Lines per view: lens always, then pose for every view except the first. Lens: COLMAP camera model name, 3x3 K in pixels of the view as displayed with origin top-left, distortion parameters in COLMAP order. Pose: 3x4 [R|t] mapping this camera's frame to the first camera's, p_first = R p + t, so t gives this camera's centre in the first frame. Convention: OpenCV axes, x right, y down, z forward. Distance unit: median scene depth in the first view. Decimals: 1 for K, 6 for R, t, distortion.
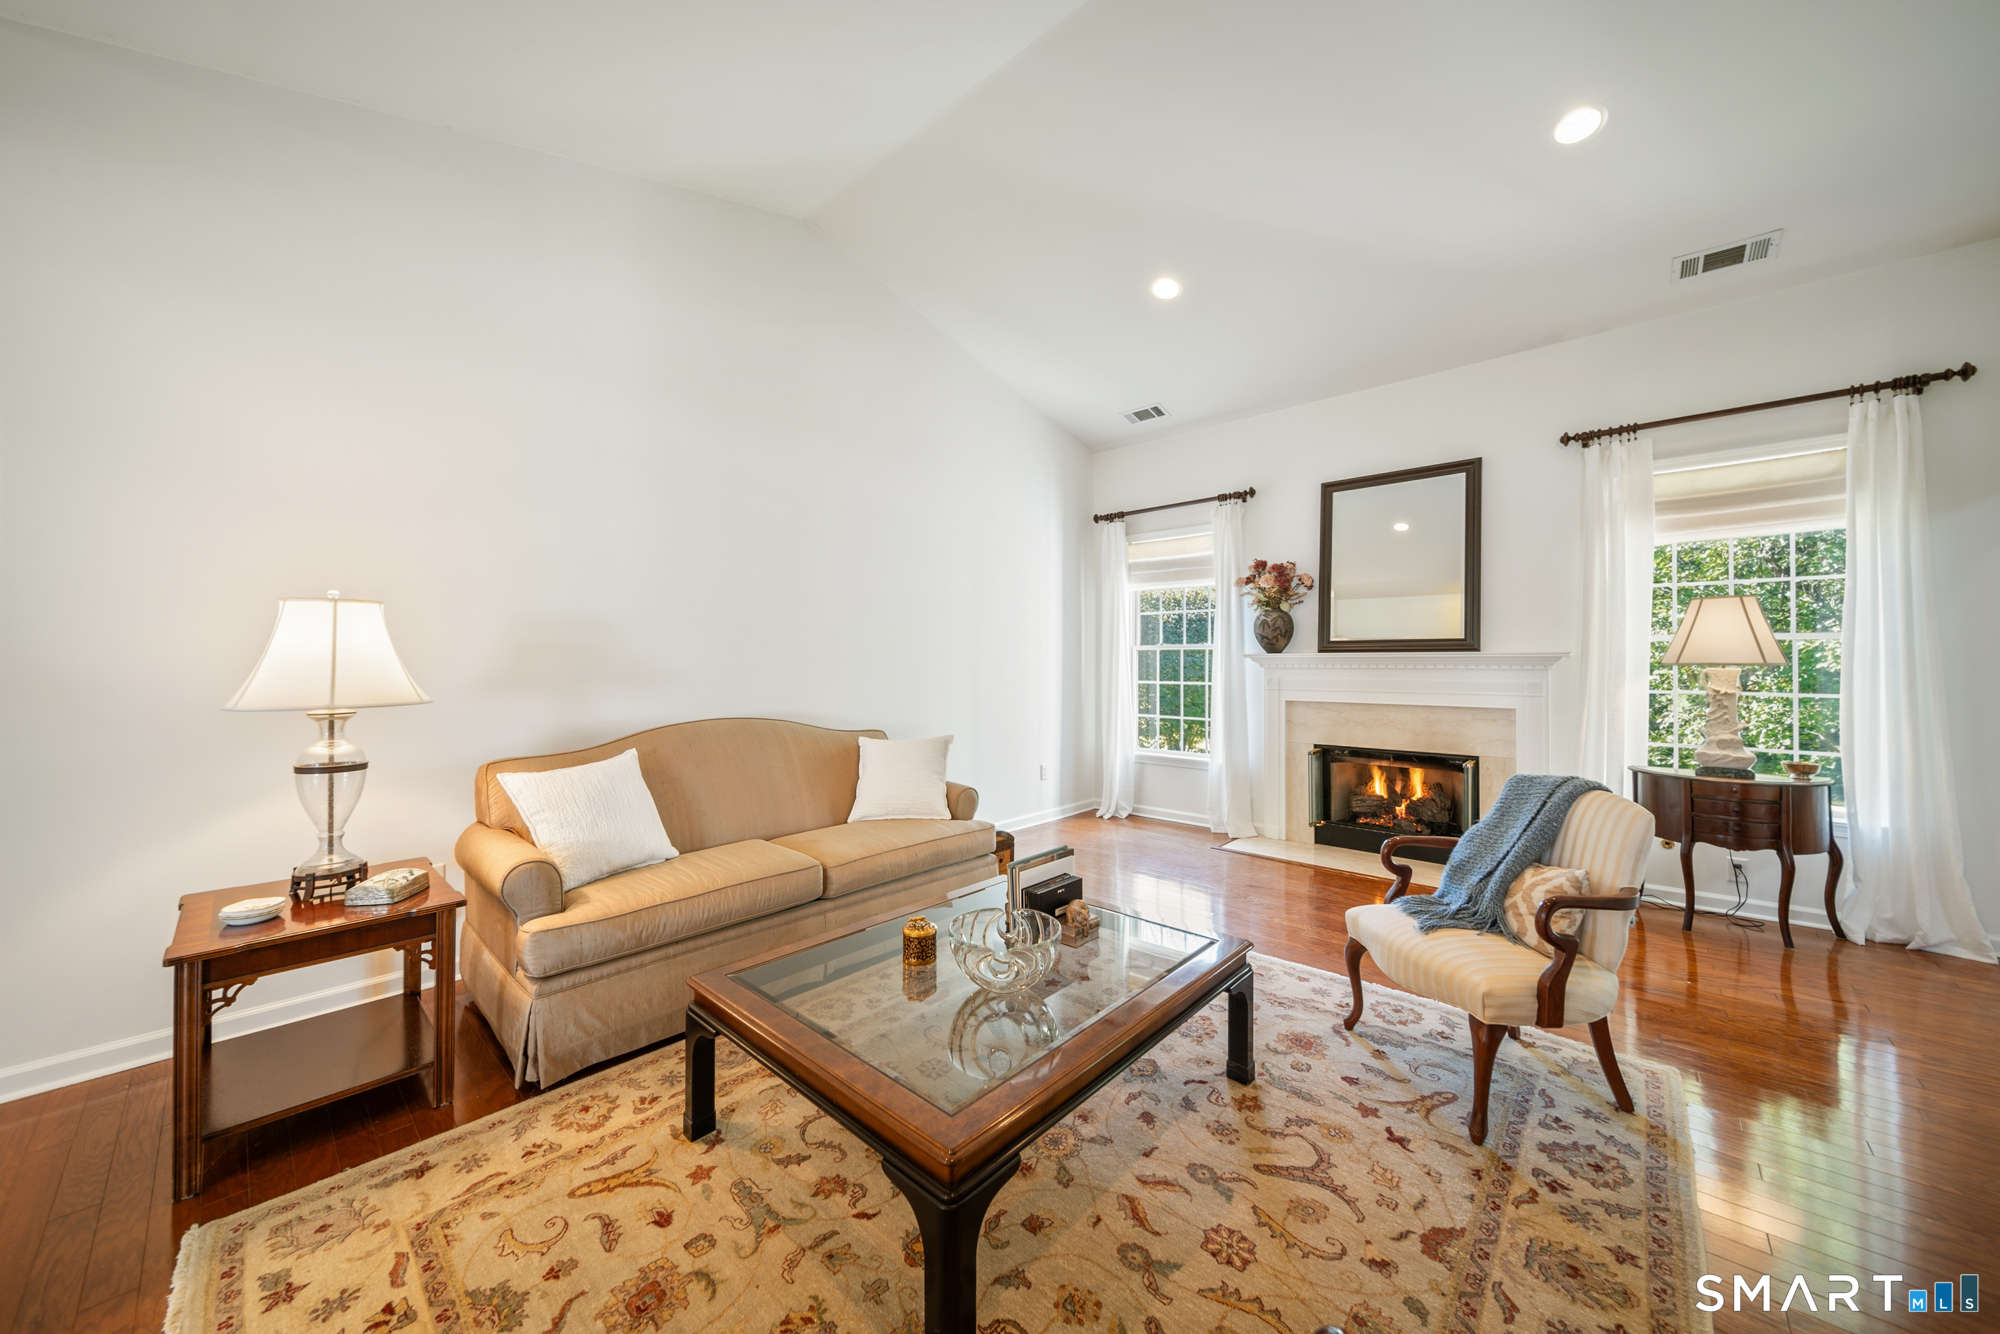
lens RADIAL K [[698.5, 0, 968.2], [0, 698.5, 658.6], [0, 0, 1]] dist [-0.001691, -0.000200]
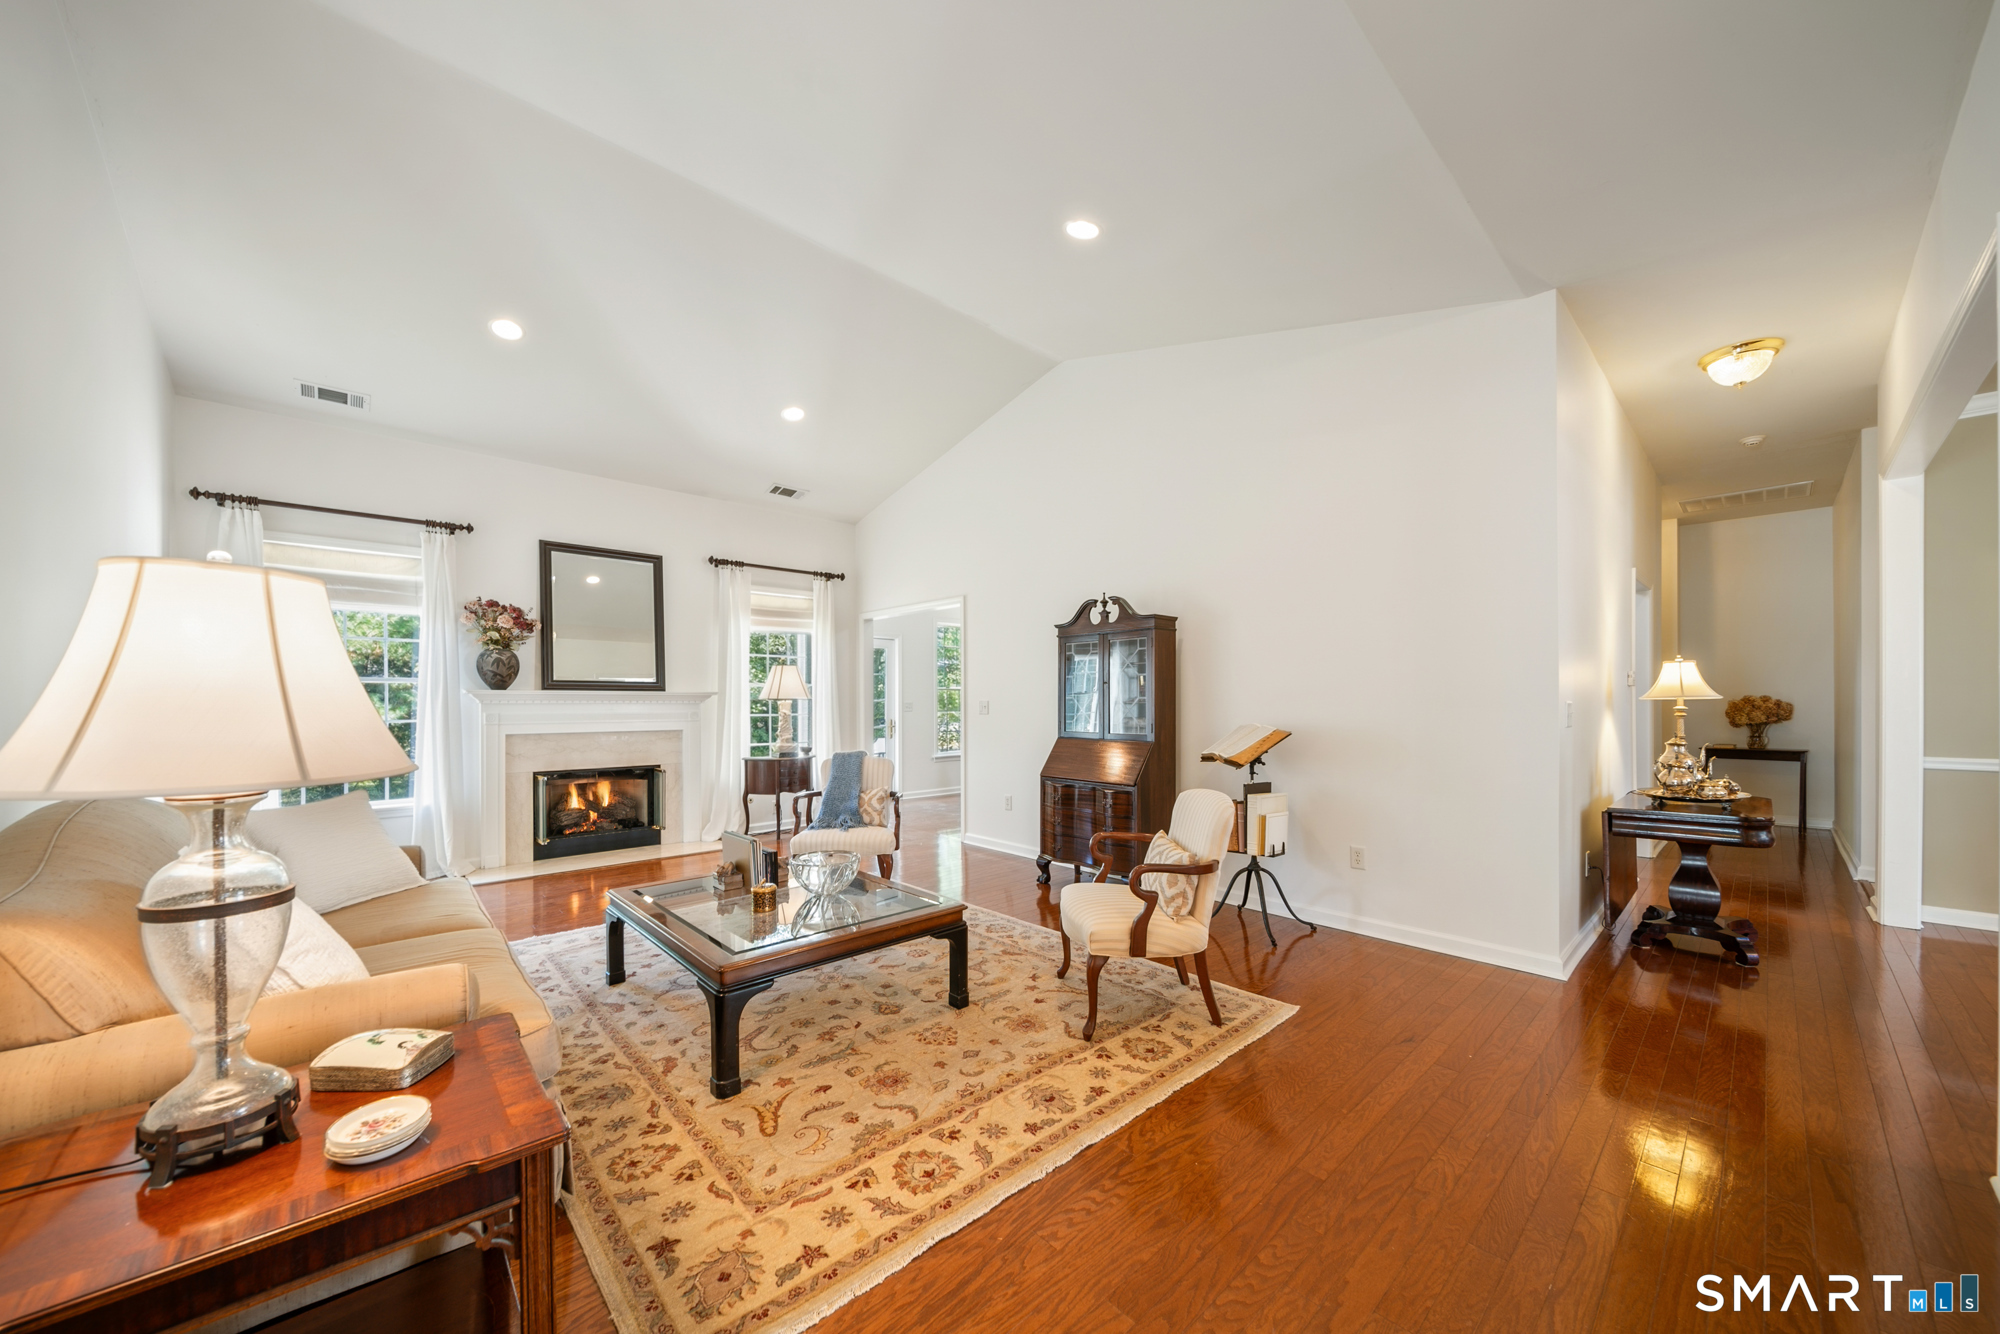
lens RADIAL K [[720.7, 0, 1002.6], [0, 720.7, 706.1], [0, 0, 1]] dist [-0.000554, -0.000042]
pose [[0.064642, -0.008362, 0.997874, -0.676411], [-0.005862, 0.999944, 0.008759, 0.003115], [-0.997891, -0.006416, 0.064589, 0.196910]]
